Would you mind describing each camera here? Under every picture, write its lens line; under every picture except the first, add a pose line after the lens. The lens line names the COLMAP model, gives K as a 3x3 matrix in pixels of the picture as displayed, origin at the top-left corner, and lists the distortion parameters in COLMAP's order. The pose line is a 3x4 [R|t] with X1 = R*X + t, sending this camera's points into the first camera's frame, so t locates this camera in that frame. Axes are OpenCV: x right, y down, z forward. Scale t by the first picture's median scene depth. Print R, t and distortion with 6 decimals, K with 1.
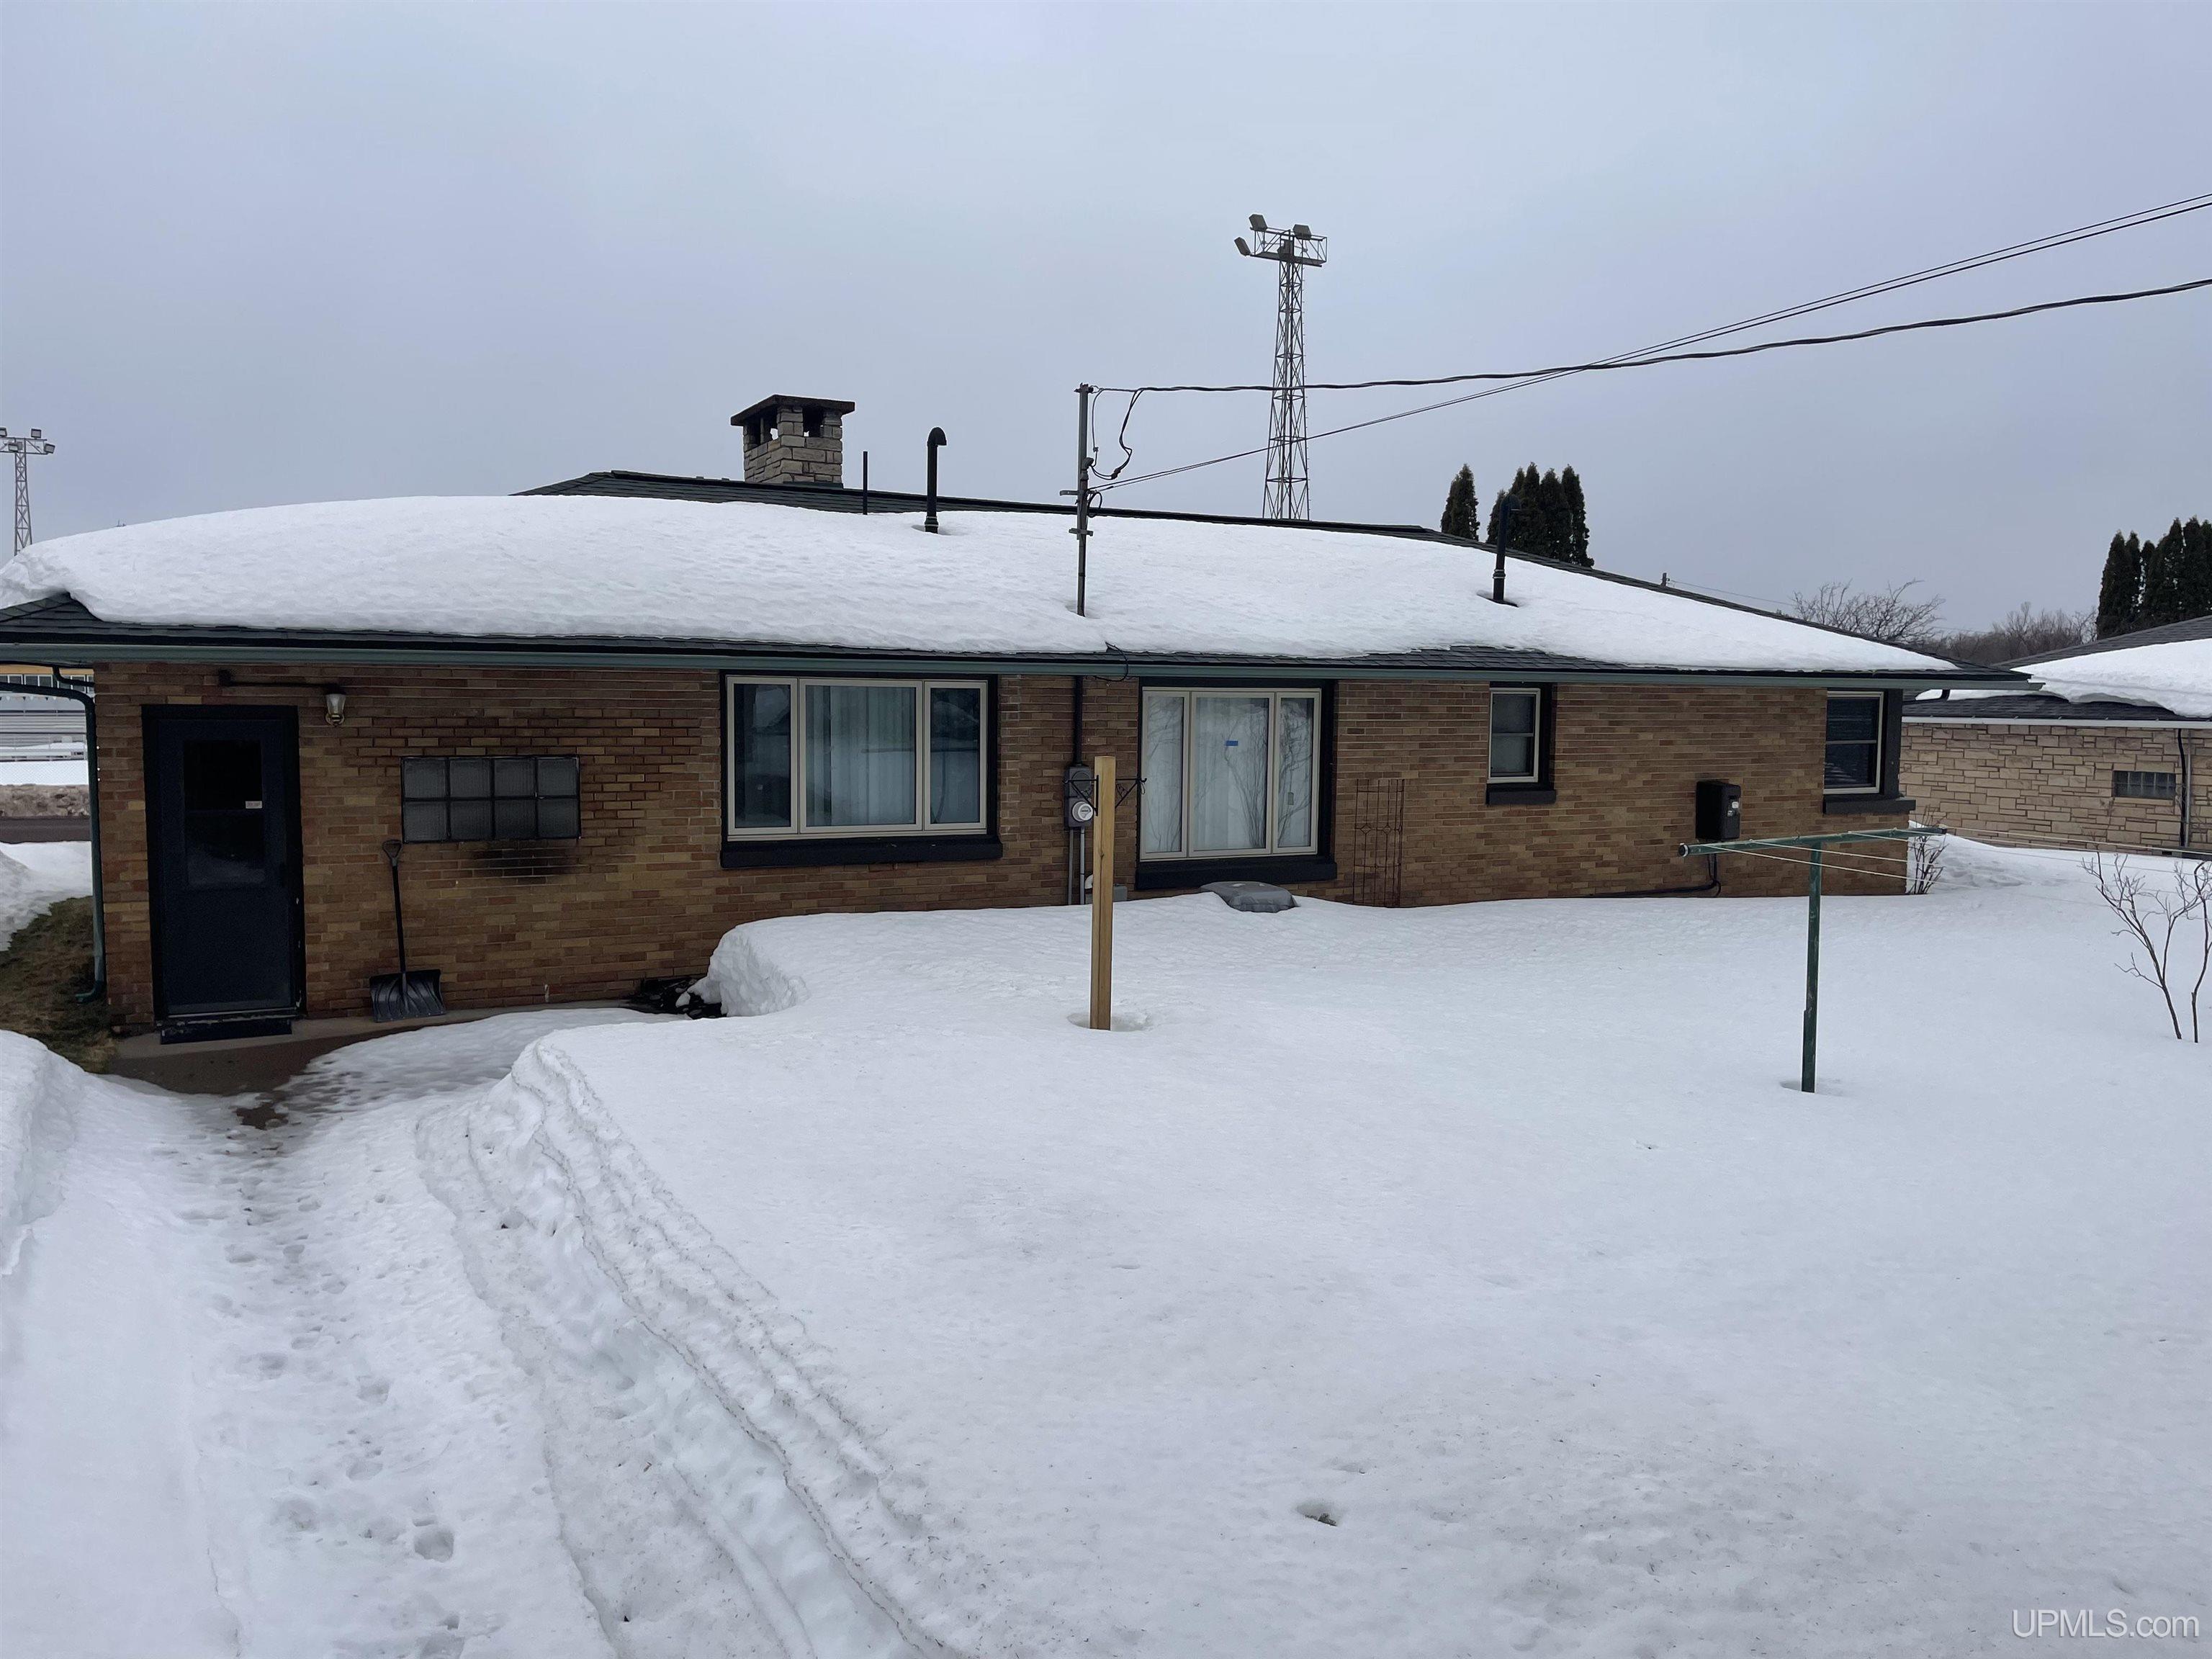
lens RADIAL K [[1652.0, 0, 1109.1], [0, 1652.0, 828.8], [0, 0, 1]] dist [0.038838, 0.003306]
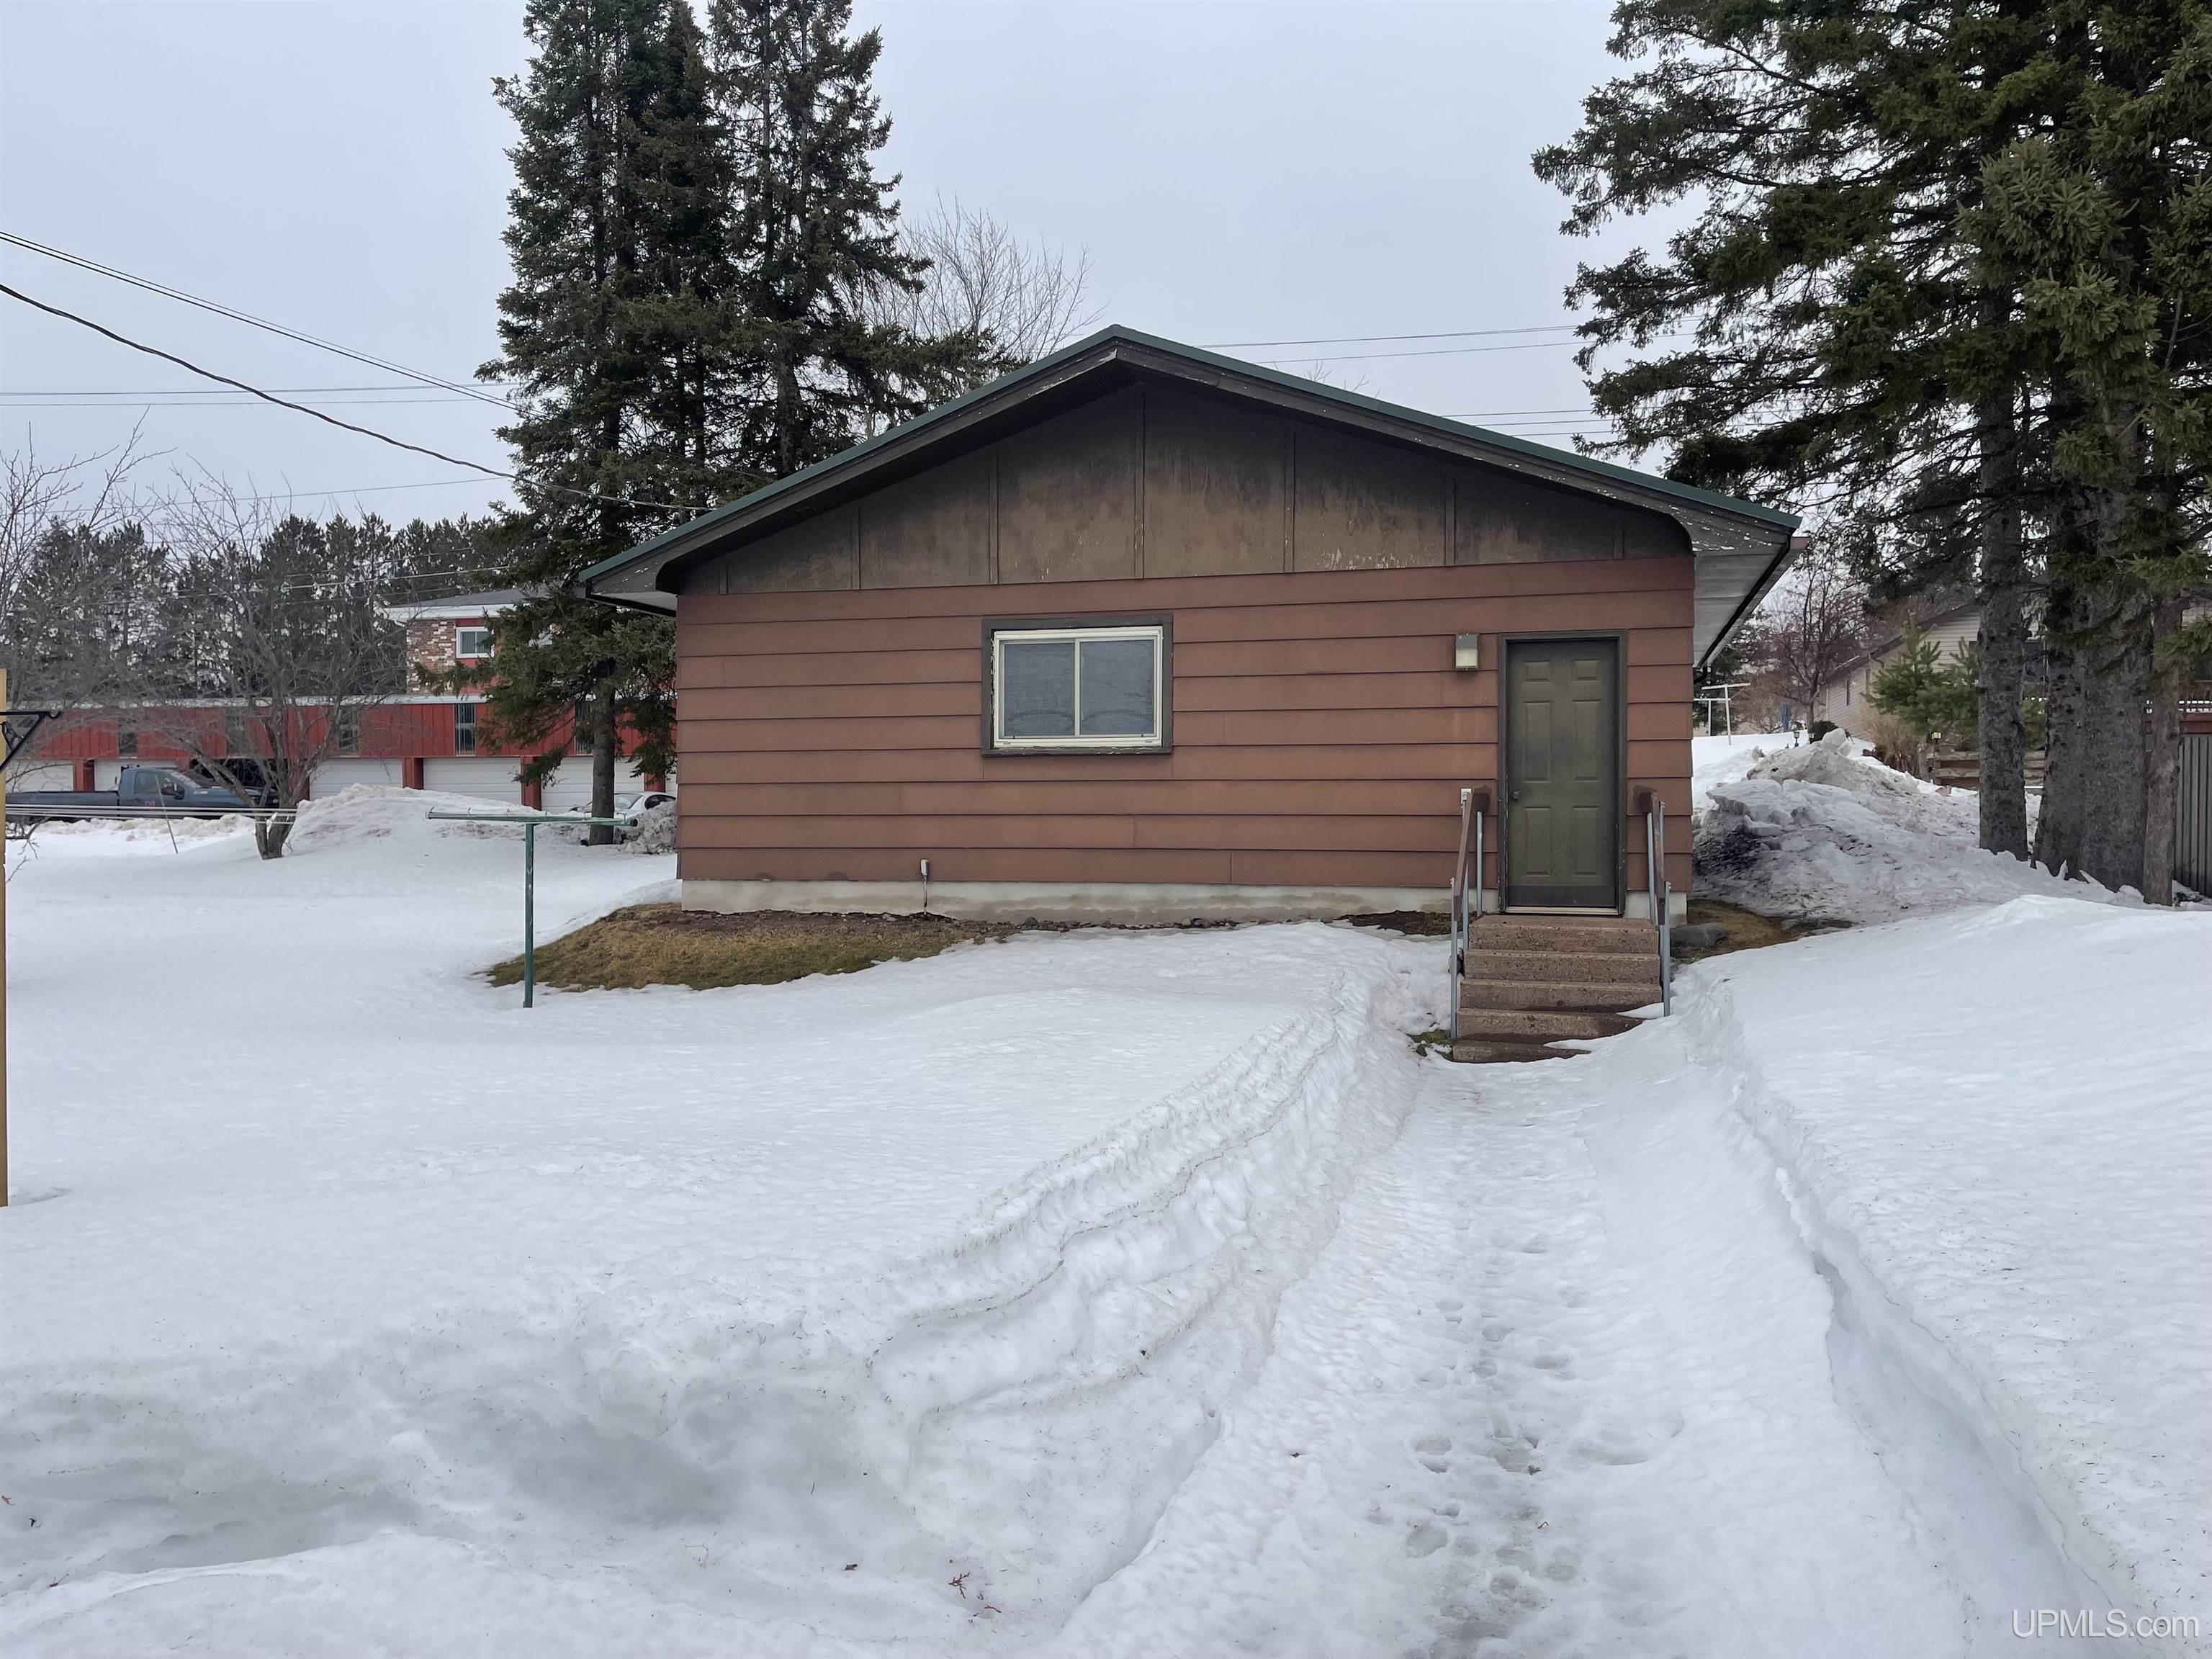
lens RADIAL K [[1652.0, 0, 1108.2], [0, 1652.0, 826.9], [0, 0, 1]] dist [0.038838, 0.003306]
pose [[-0.719926, -0.017898, 0.693820, -1.039088], [0.049892, 0.995747, 0.077456, -0.029524], [-0.692255, 0.090379, -0.715971, 1.935065]]
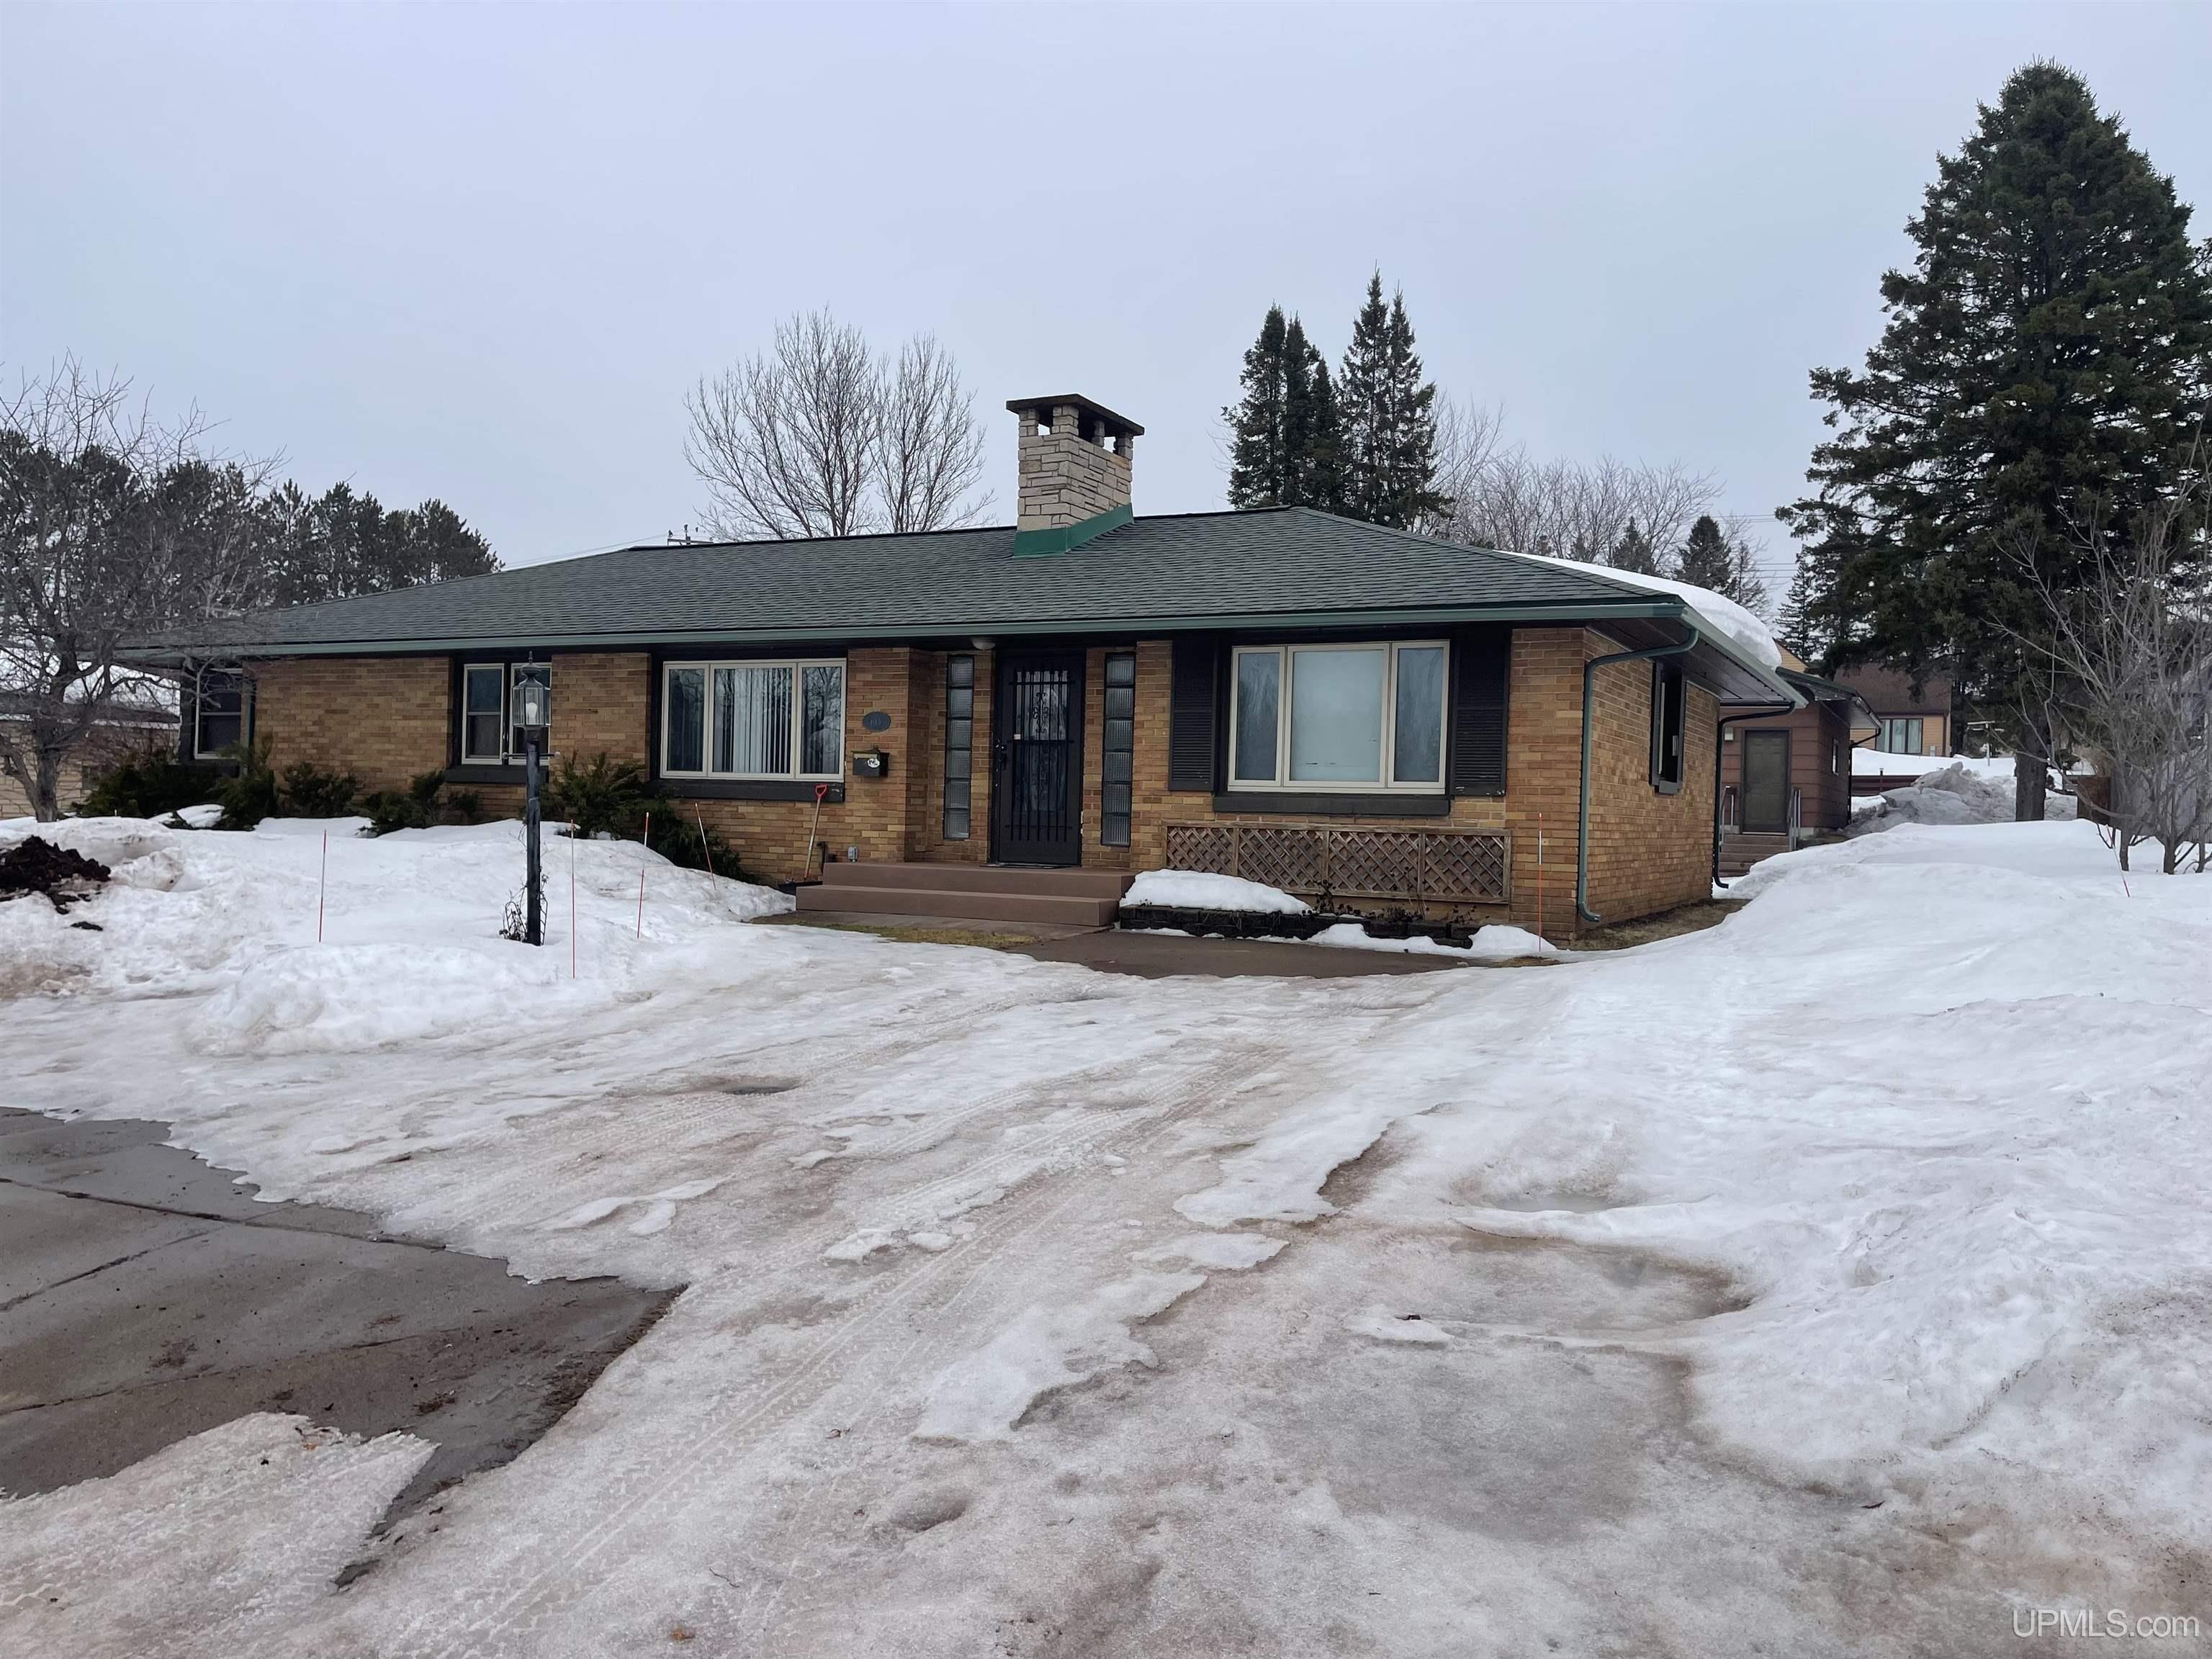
lens RADIAL K [[1652.0, 0, 1104.7], [0, 1652.0, 827.4], [0, 0, 1]] dist [0.038838, 0.003306]
pose [[-0.564889, -0.033651, 0.824481, -2.476178], [0.039326, 0.996935, 0.067634, -0.145437], [-0.824229, 0.070629, -0.561834, 3.842347]]
